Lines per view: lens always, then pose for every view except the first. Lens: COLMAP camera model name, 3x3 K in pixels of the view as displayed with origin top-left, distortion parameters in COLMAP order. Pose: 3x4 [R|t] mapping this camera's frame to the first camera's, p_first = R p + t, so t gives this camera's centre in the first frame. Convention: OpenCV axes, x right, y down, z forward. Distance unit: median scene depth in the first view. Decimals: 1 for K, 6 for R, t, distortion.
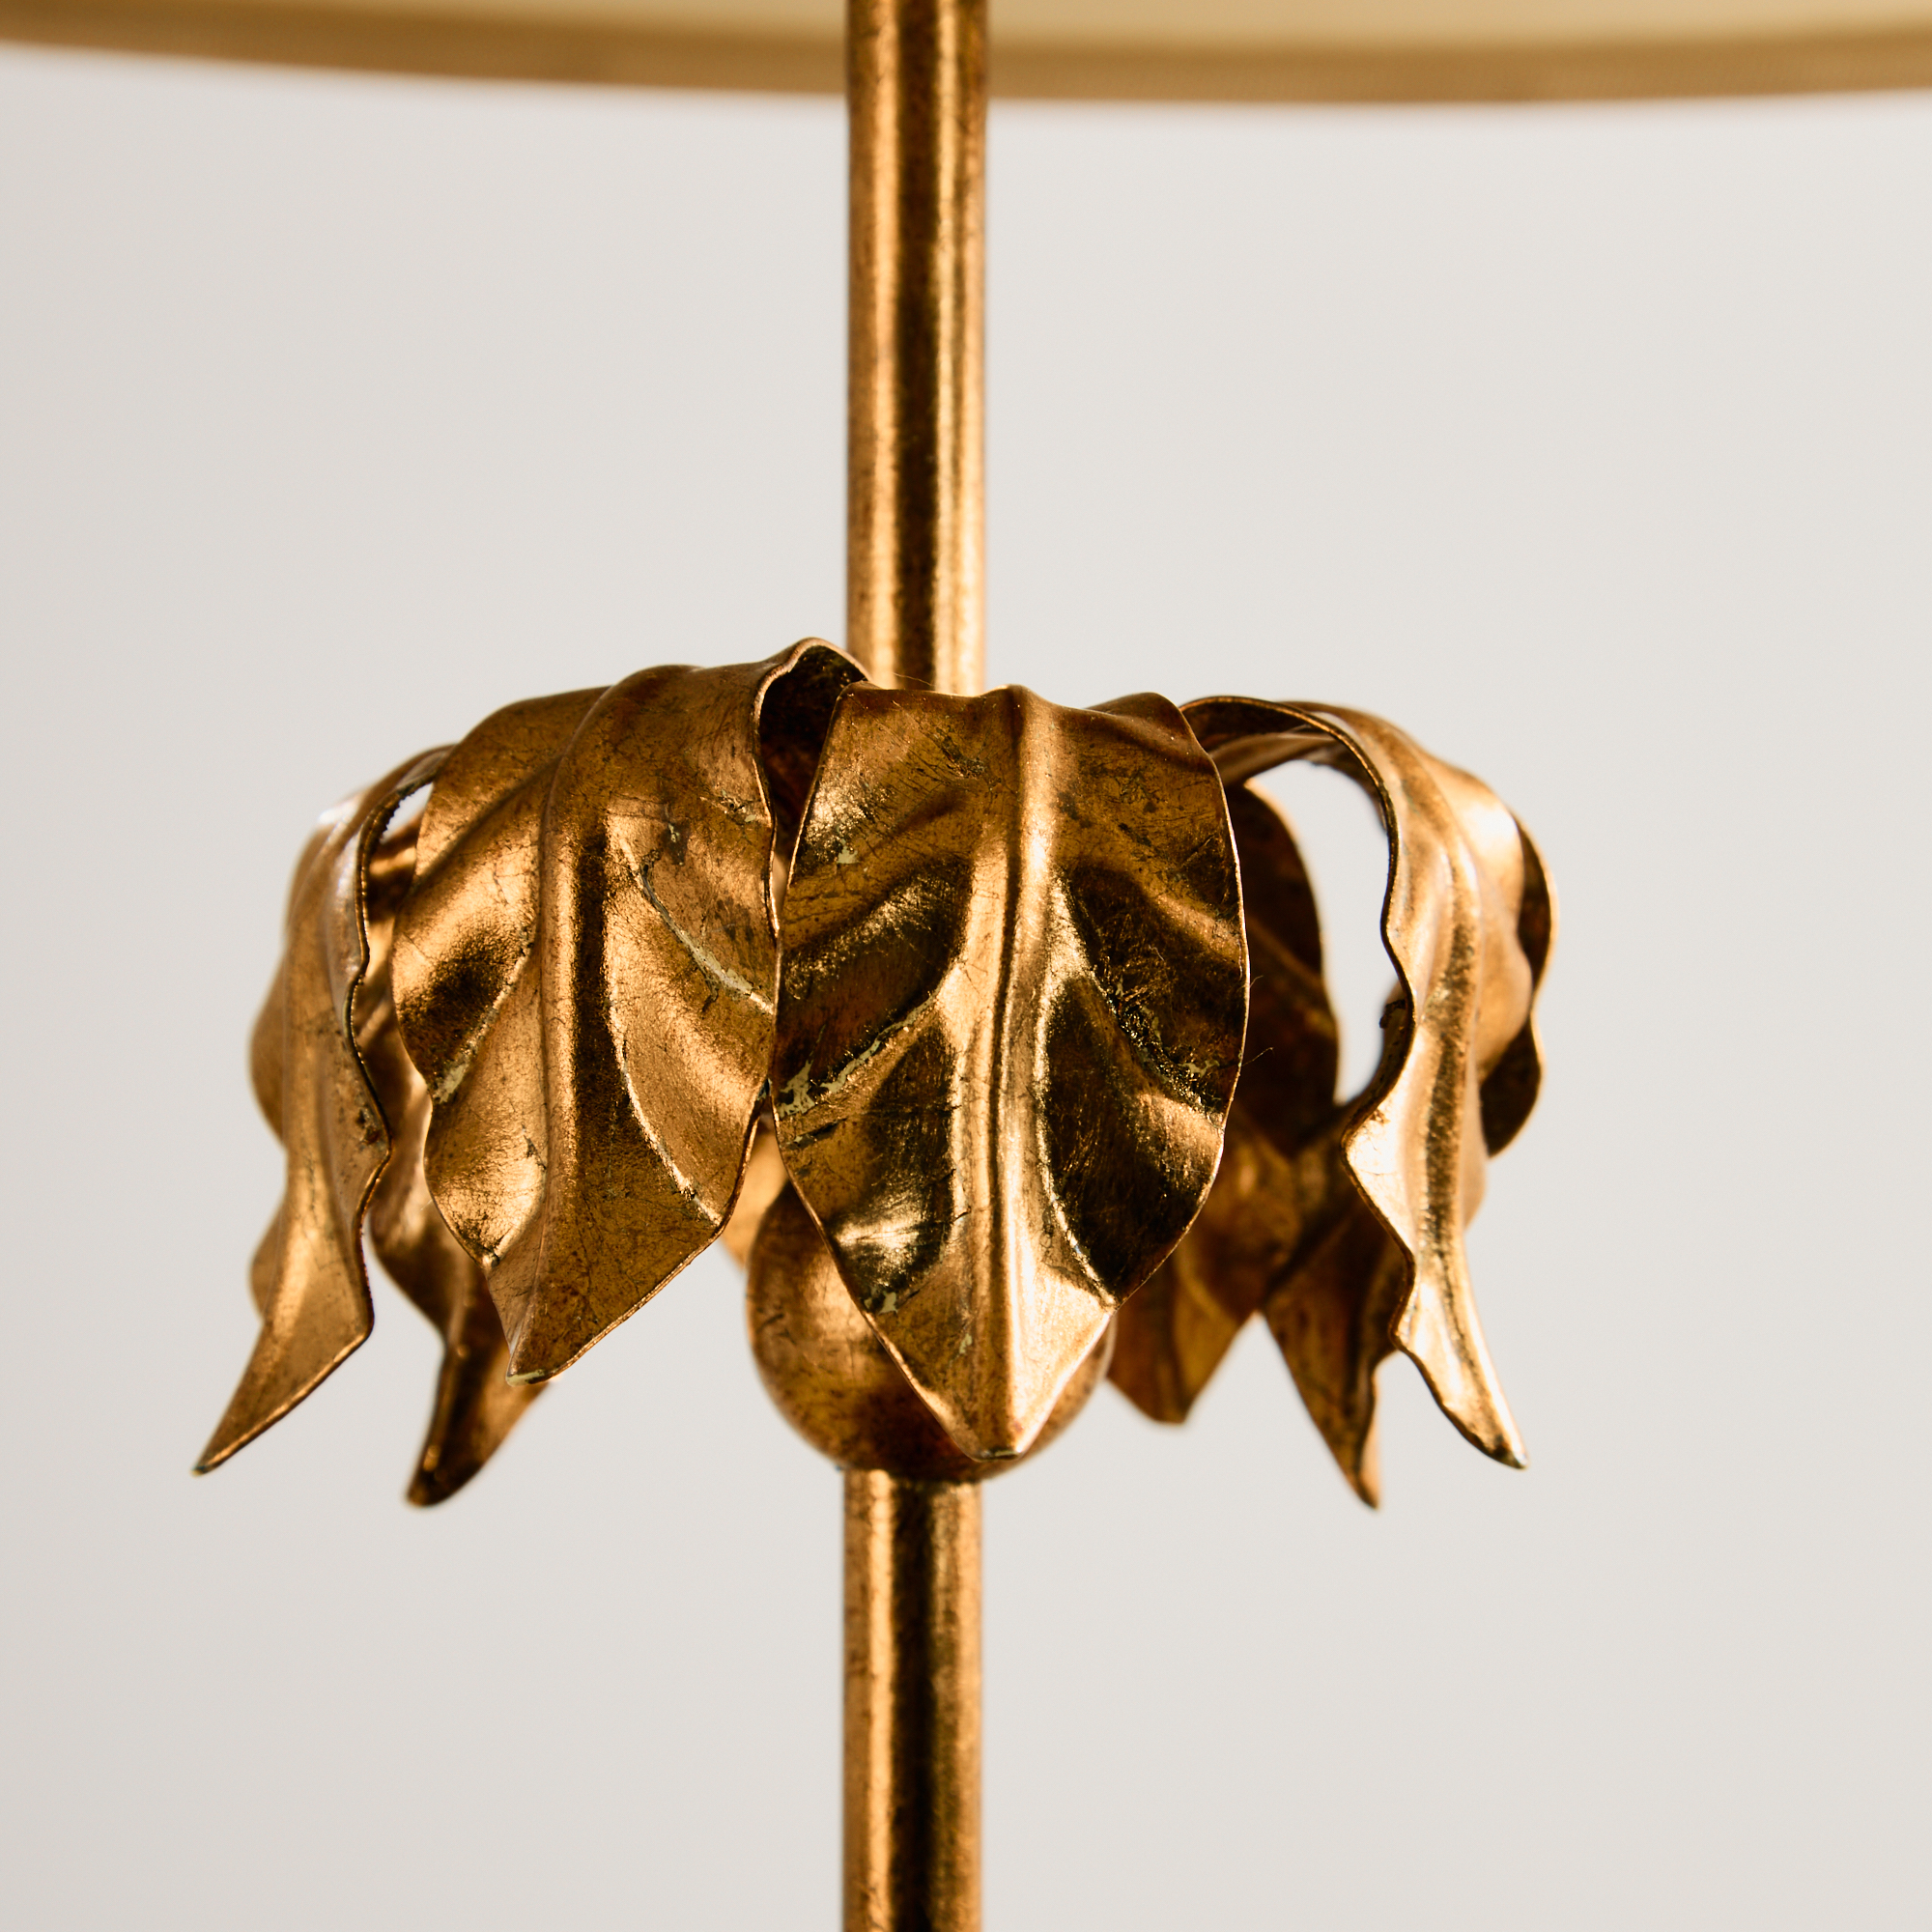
lens RADIAL K [[7813.1, 0, 962.7], [0, 7813.1, 965.8], [0, 0, 1]] dist [-0.296785, 0.000000]
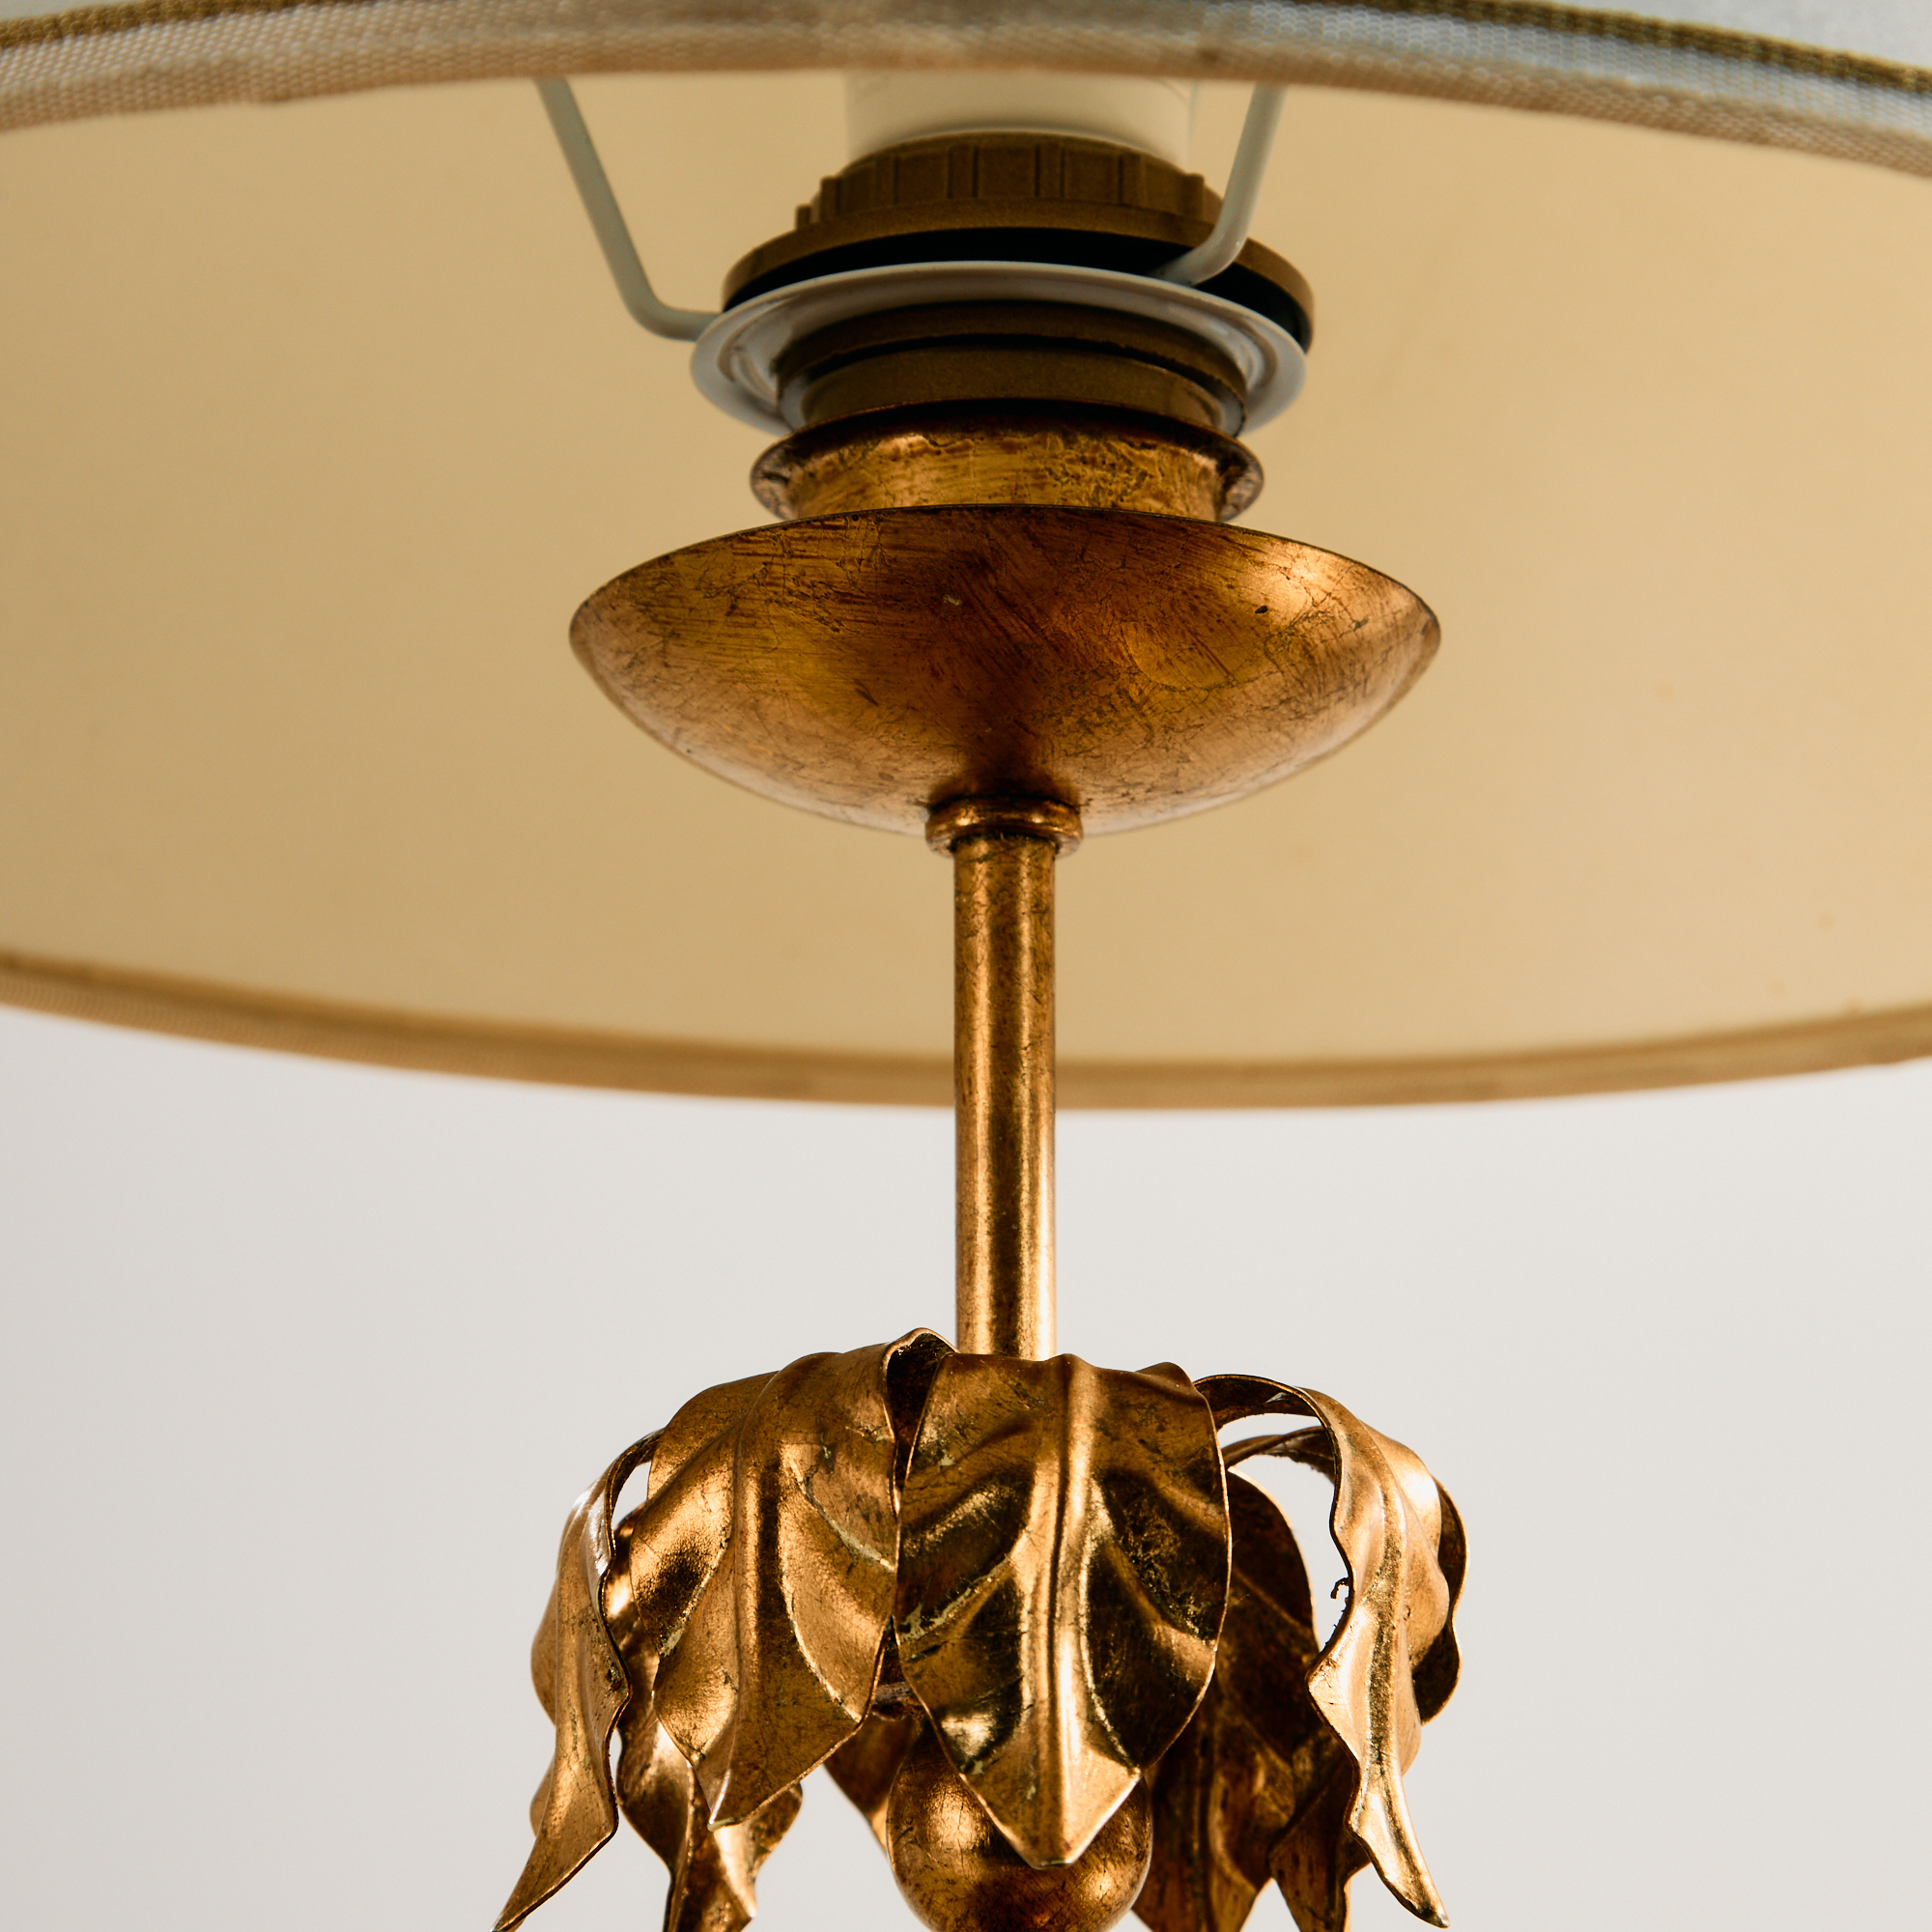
lens RADIAL K [[6761.8, 0, 967.2], [0, 6761.8, 966.1], [0, 0, 1]] dist [-0.107356, 0.000000]
pose [[0.999328, -0.014297, -0.033747, 0.030178], [0.007571, 0.981447, -0.191584, 0.127059], [0.035860, 0.191200, 0.980896, -0.215189]]
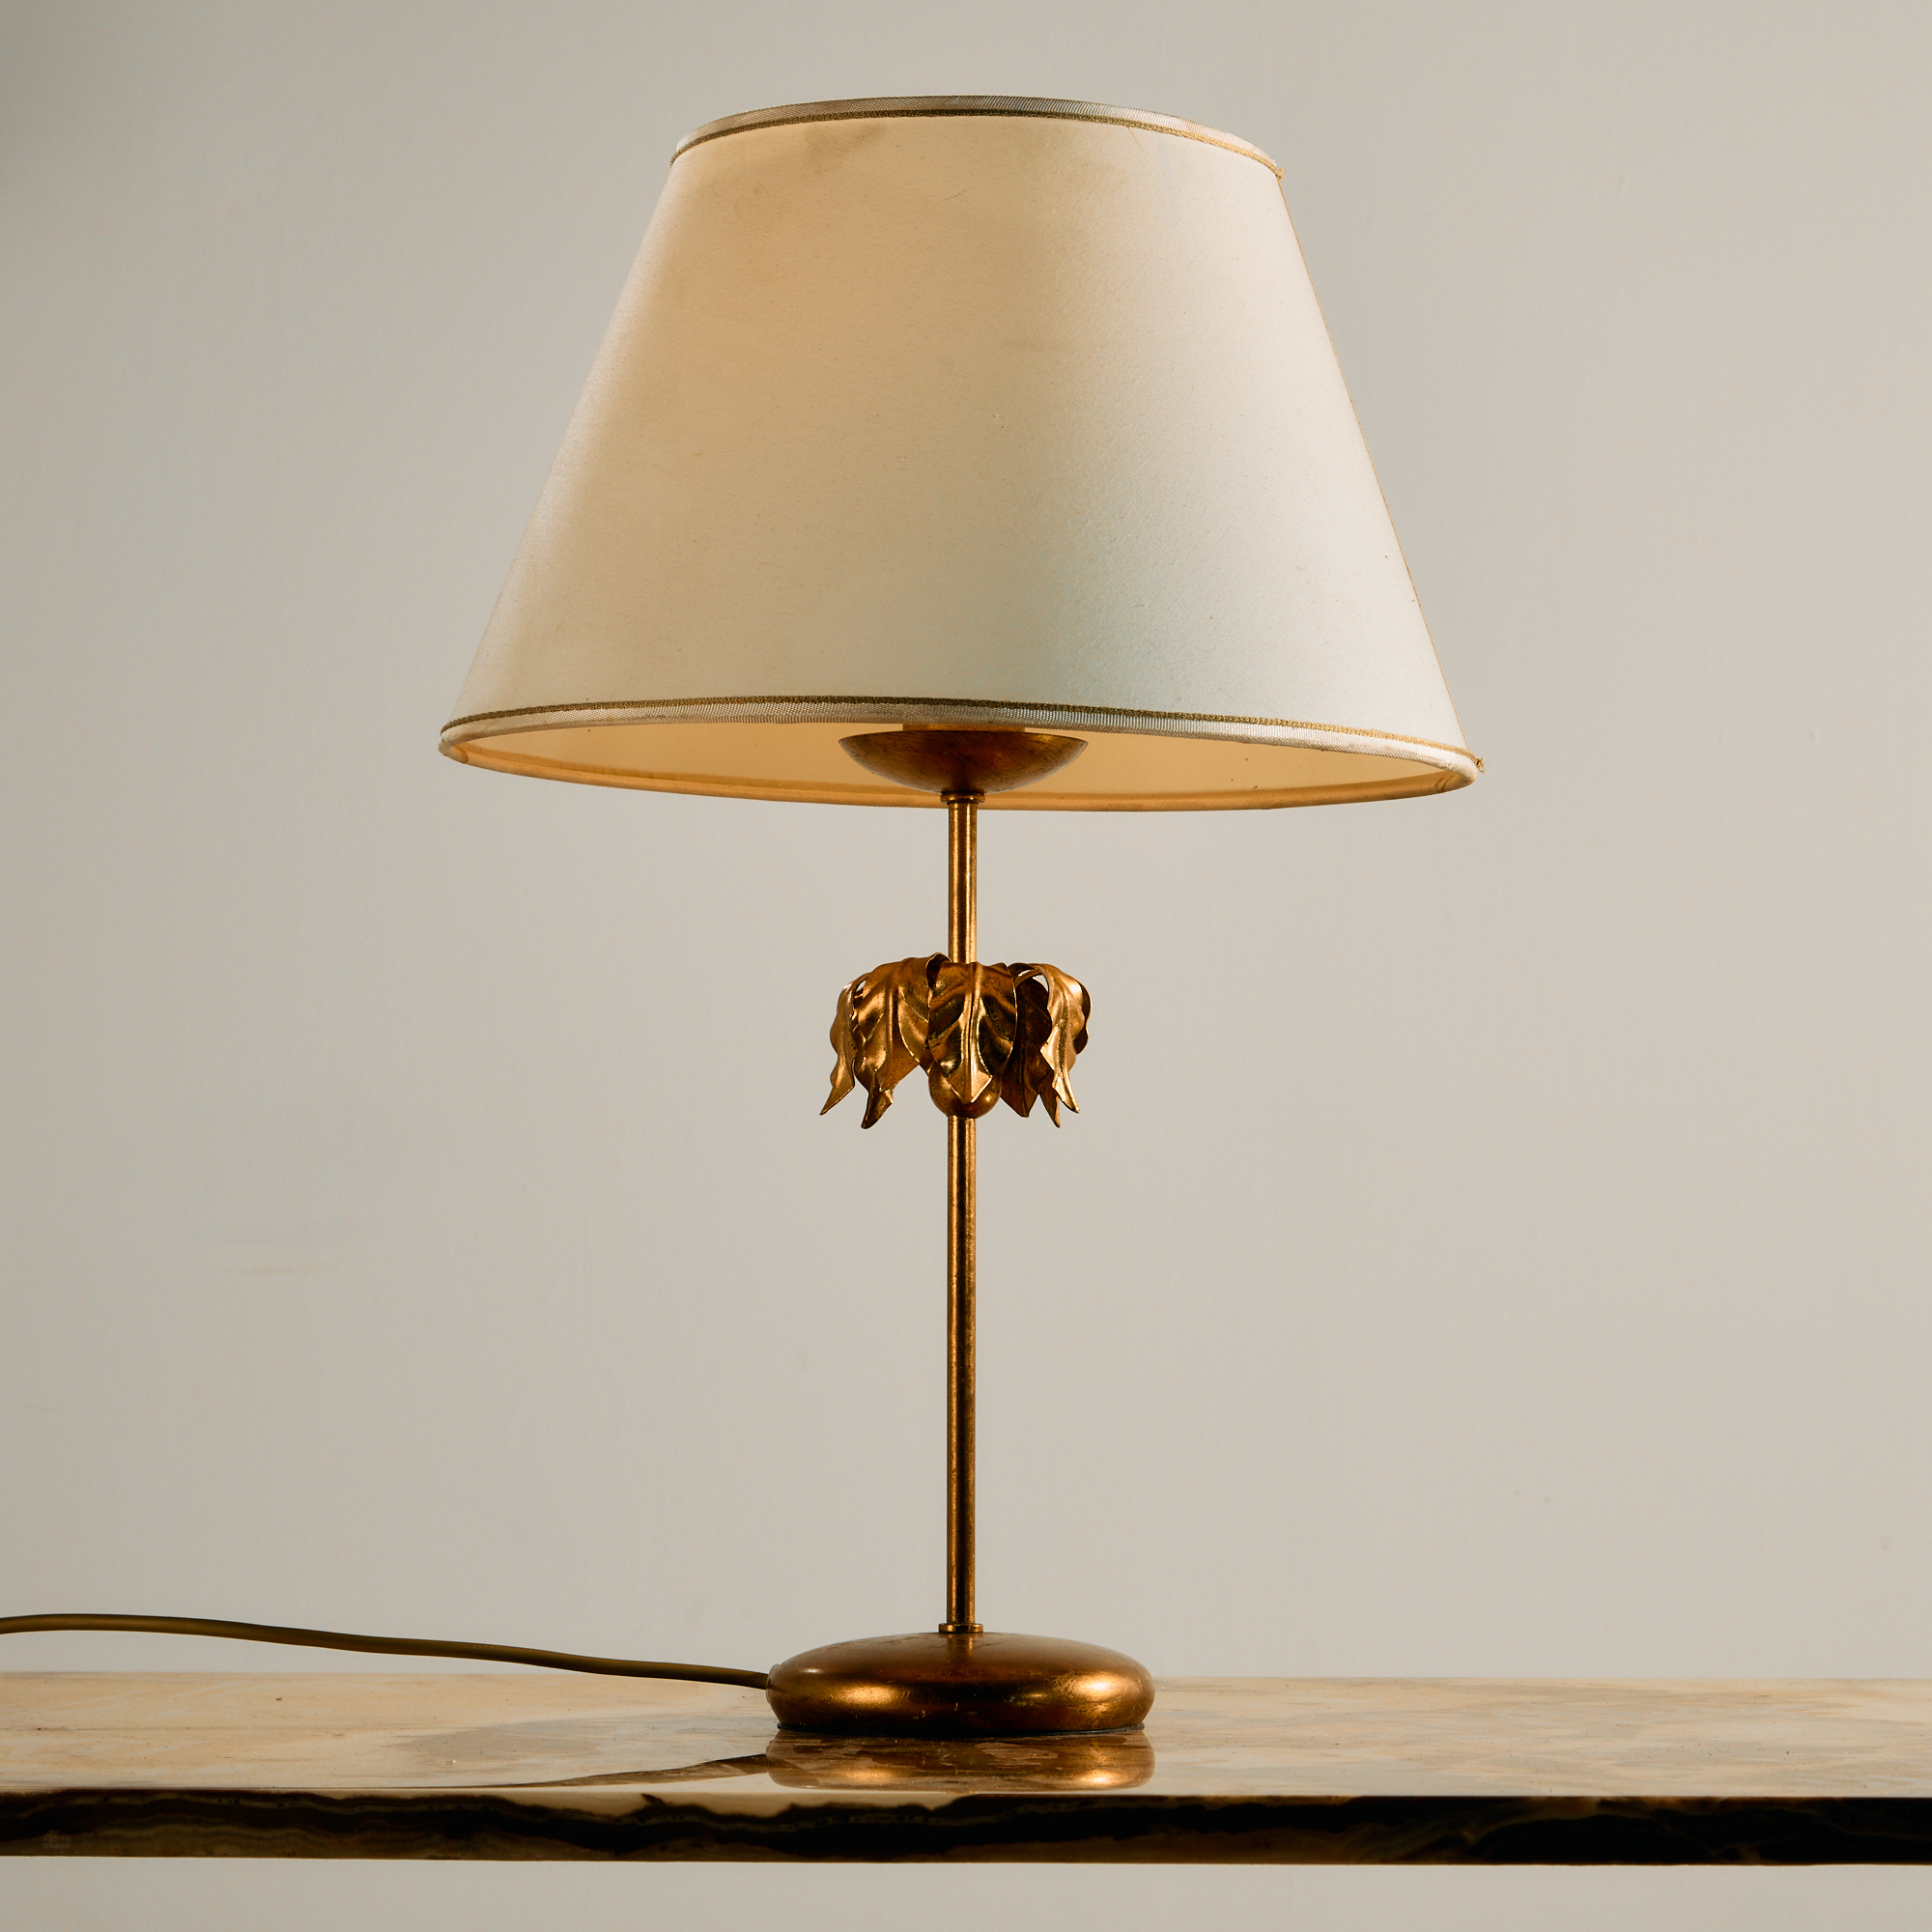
lens RADIAL K [[6791.1, 0, 965.6], [0, 6791.1, 966.1], [0, 0, 1]] dist [-0.418683, 0.000000]
pose [[0.998254, -0.003725, -0.058945, 0.264157], [0.002314, 0.999710, -0.023988, 0.075571], [0.059017, 0.023810, 0.997973, -3.499659]]
